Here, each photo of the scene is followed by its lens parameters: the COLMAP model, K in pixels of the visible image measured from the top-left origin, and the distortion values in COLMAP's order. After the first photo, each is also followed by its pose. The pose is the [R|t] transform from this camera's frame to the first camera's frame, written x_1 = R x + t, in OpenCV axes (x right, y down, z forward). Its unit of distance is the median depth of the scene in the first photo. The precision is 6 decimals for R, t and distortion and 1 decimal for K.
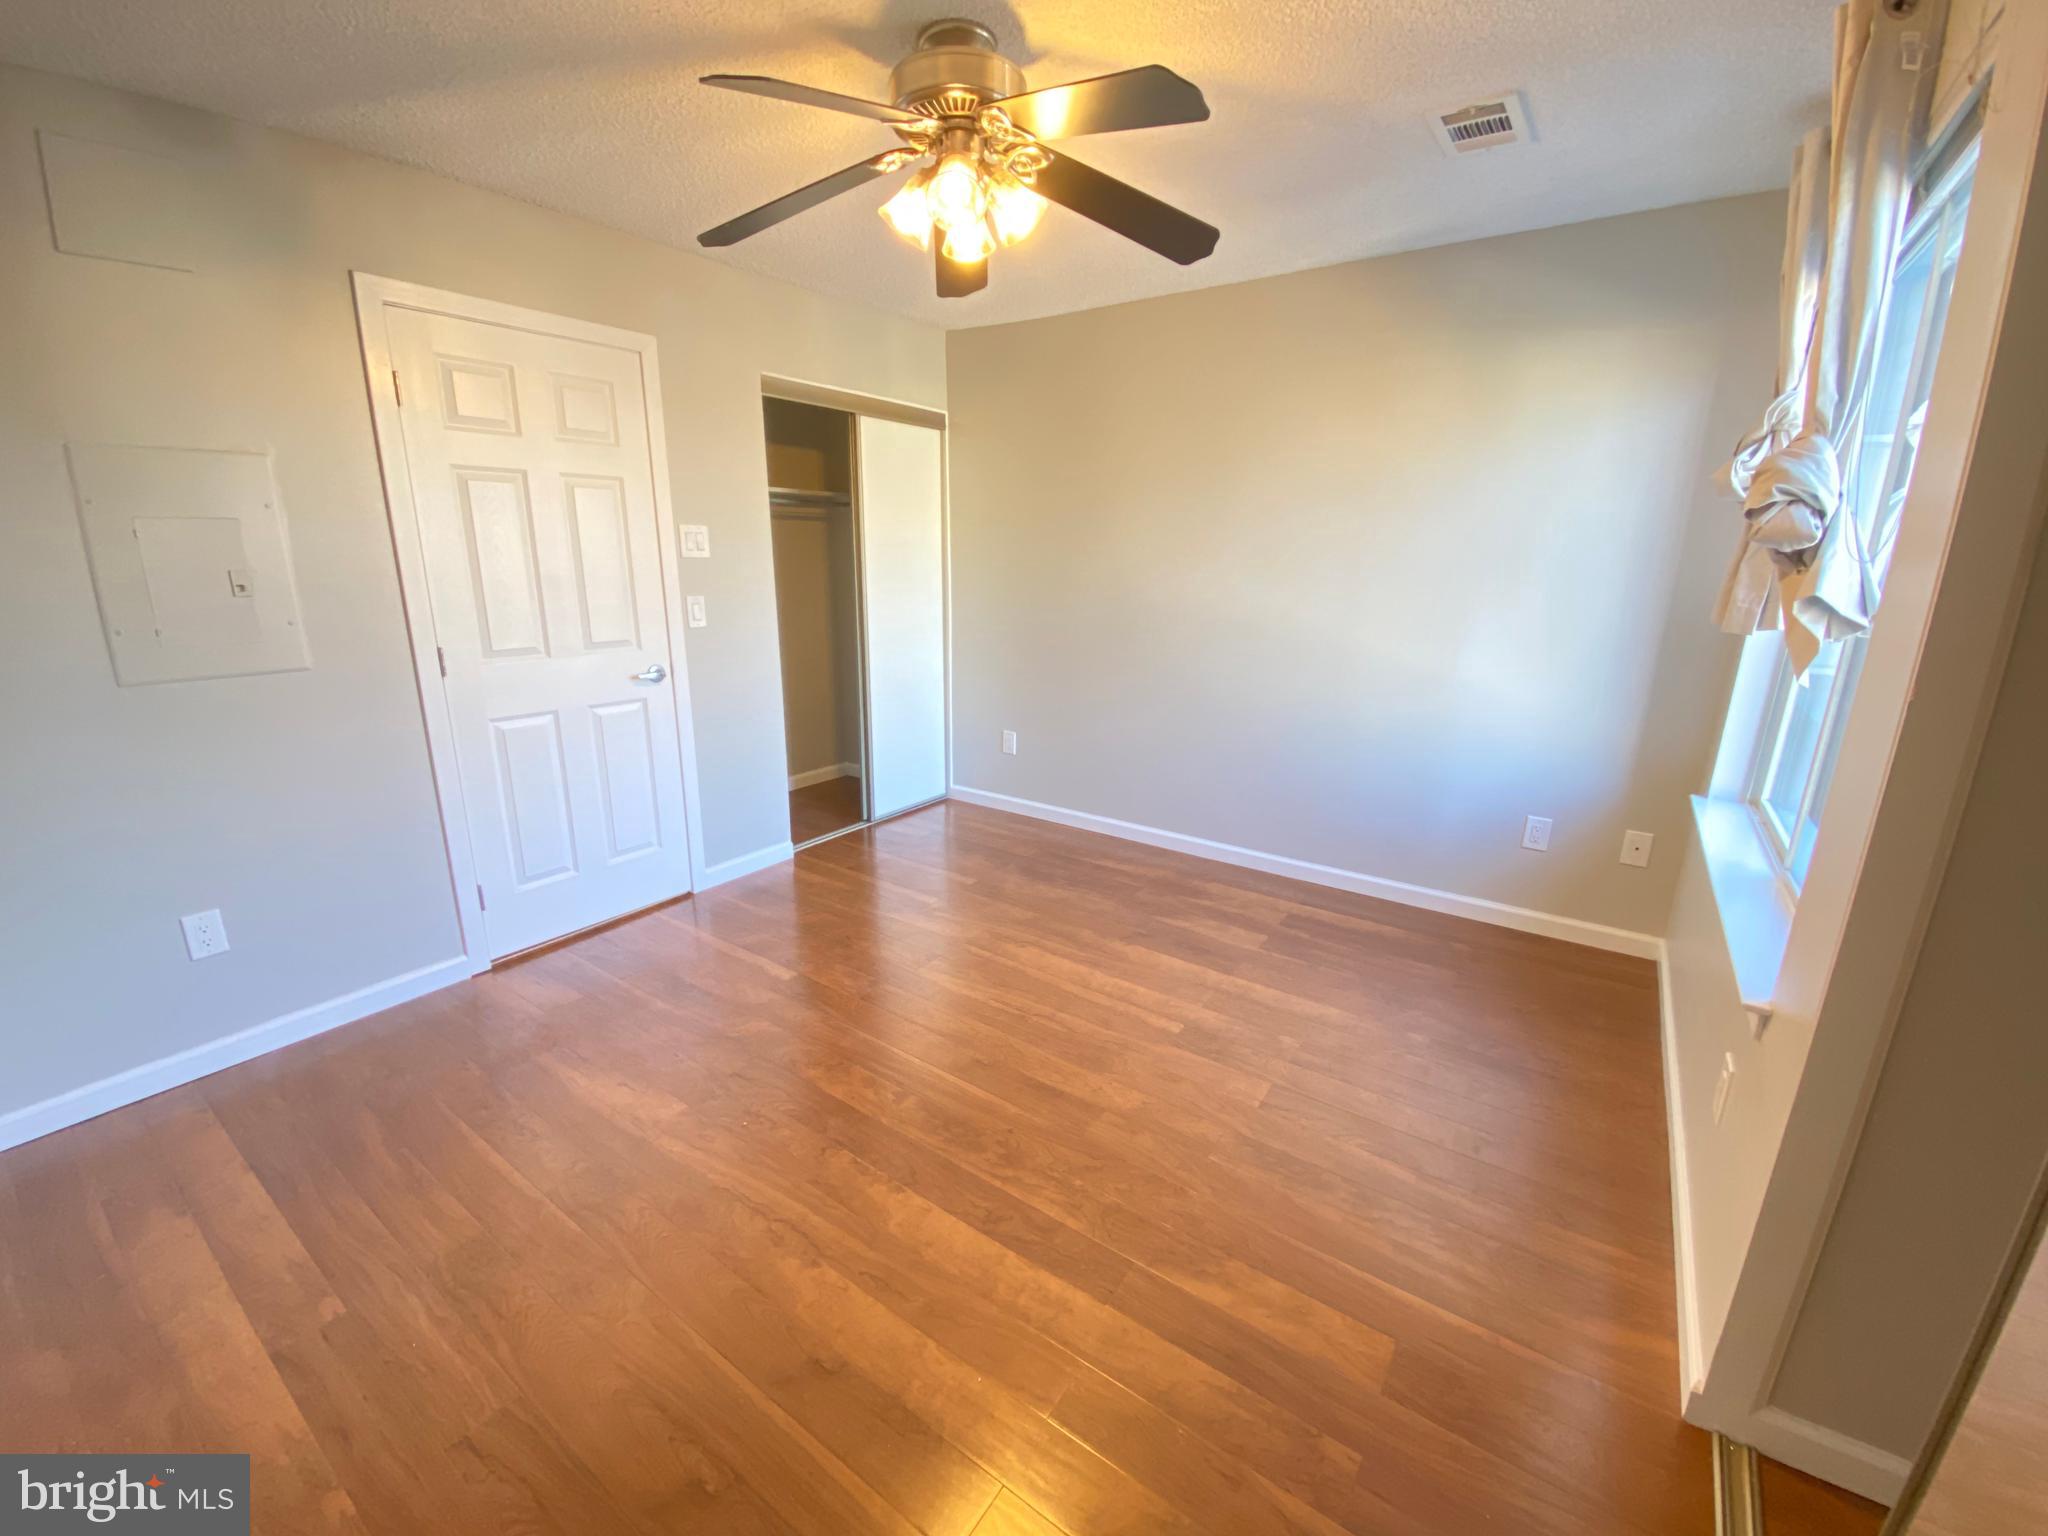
lens RADIAL K [[816.6, 0, 1017.7], [0, 816.6, 774.9], [0, 0, 1]] dist [0.024046, -0.023843]
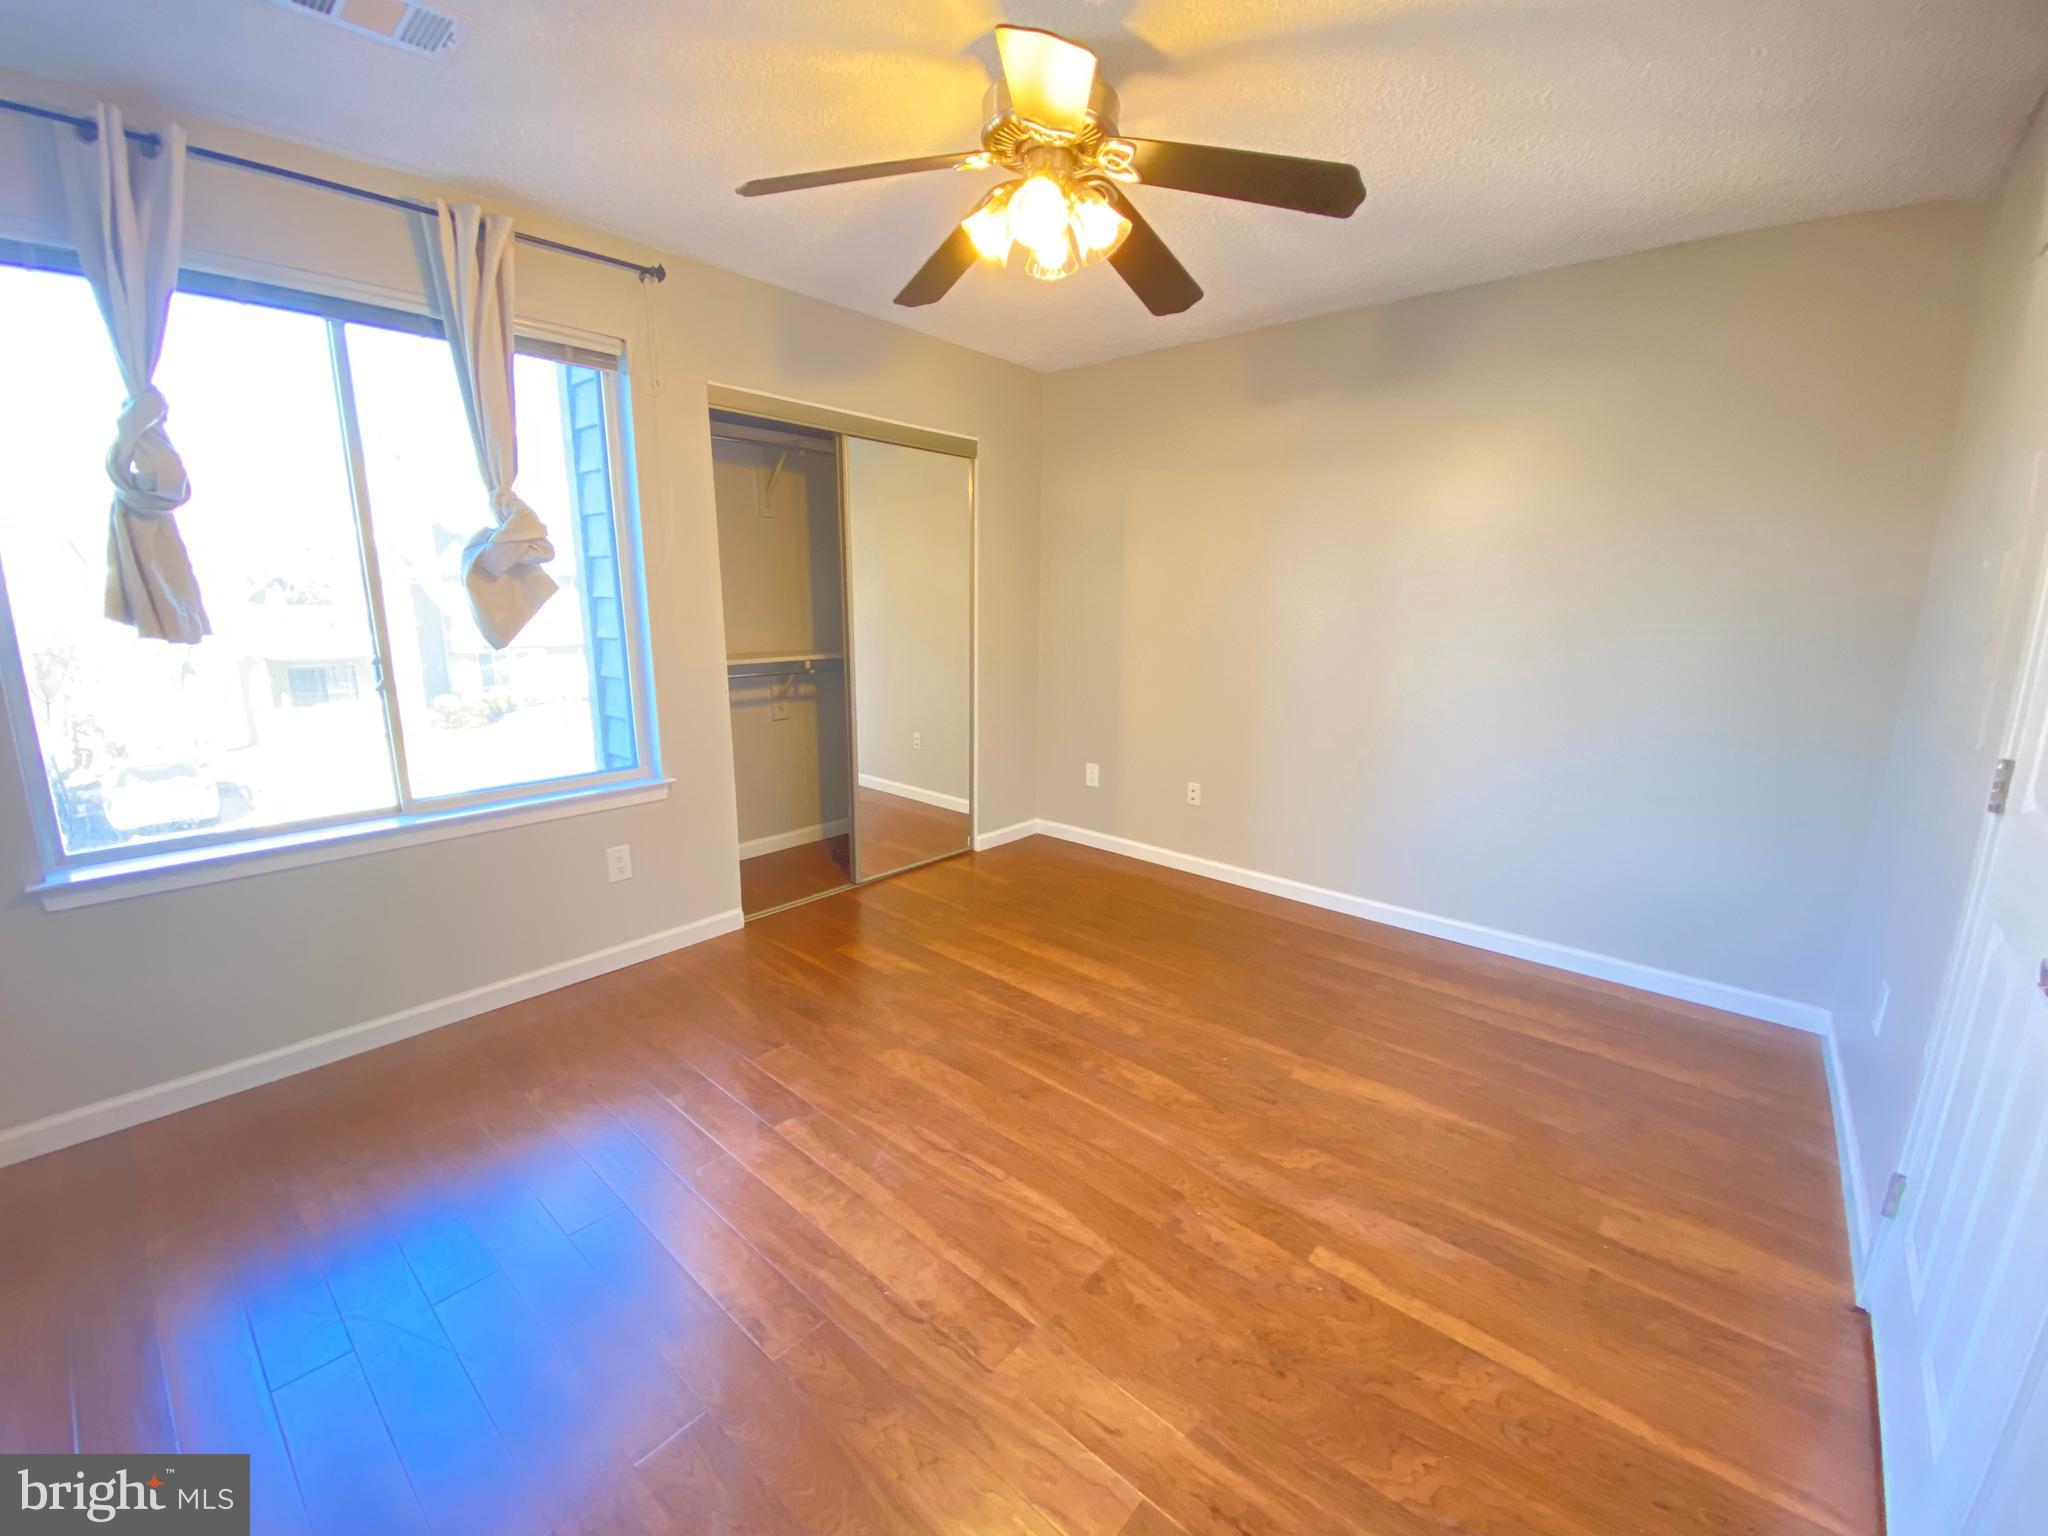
lens RADIAL K [[816.6, 0, 1017.7], [0, 816.6, 774.9], [0, 0, 1]] dist [0.024046, -0.023843]
pose [[-0.995072, -0.039570, 0.090919, -0.124343], [0.007850, 0.882606, 0.470049, -0.474375], [-0.098846, 0.468446, -0.877945, 1.821918]]
